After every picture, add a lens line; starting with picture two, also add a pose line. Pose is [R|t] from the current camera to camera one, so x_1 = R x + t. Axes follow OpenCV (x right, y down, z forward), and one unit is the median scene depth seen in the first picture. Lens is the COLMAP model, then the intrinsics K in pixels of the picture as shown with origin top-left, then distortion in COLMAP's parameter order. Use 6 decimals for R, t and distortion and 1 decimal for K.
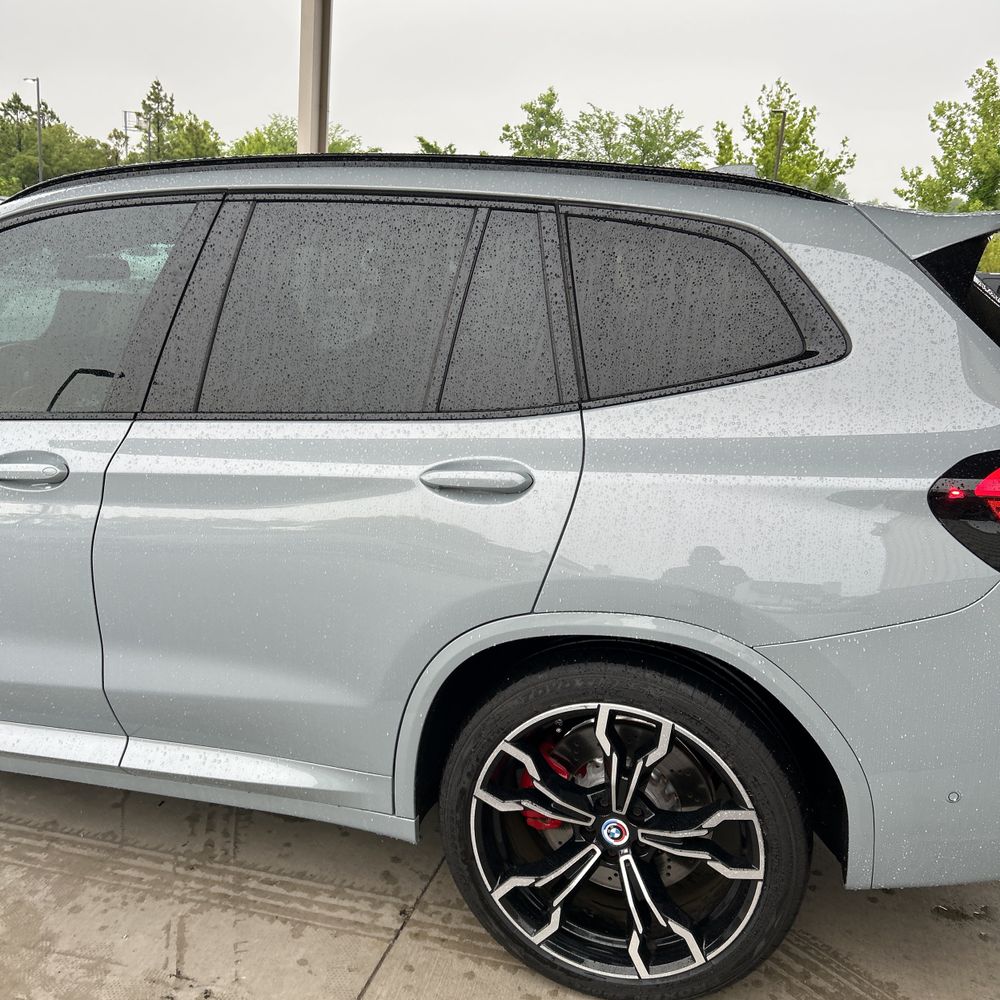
lens RADIAL K [[995.8, 0, 500.0], [0, 995.8, 500.0], [0, 0, 1]] dist [0.044232, -0.041894]
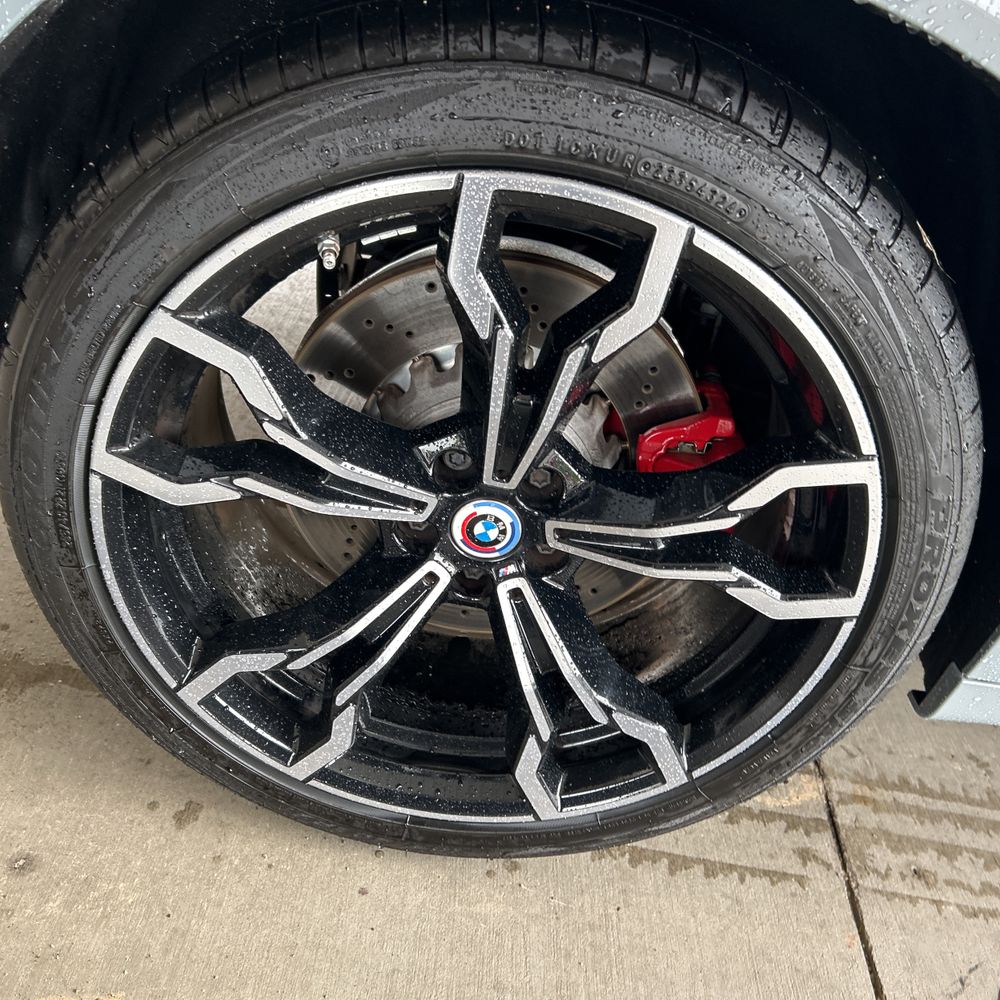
lens RADIAL K [[984.6, 0, 500.0], [0, 984.6, 500.0], [0, 0, 1]] dist [0.068879, -0.016397]
pose [[0.967941, -0.084338, 0.236597, 0.027763], [-0.009372, 0.929162, 0.369554, 0.168634], [-0.251004, -0.359923, 0.898583, 0.623205]]
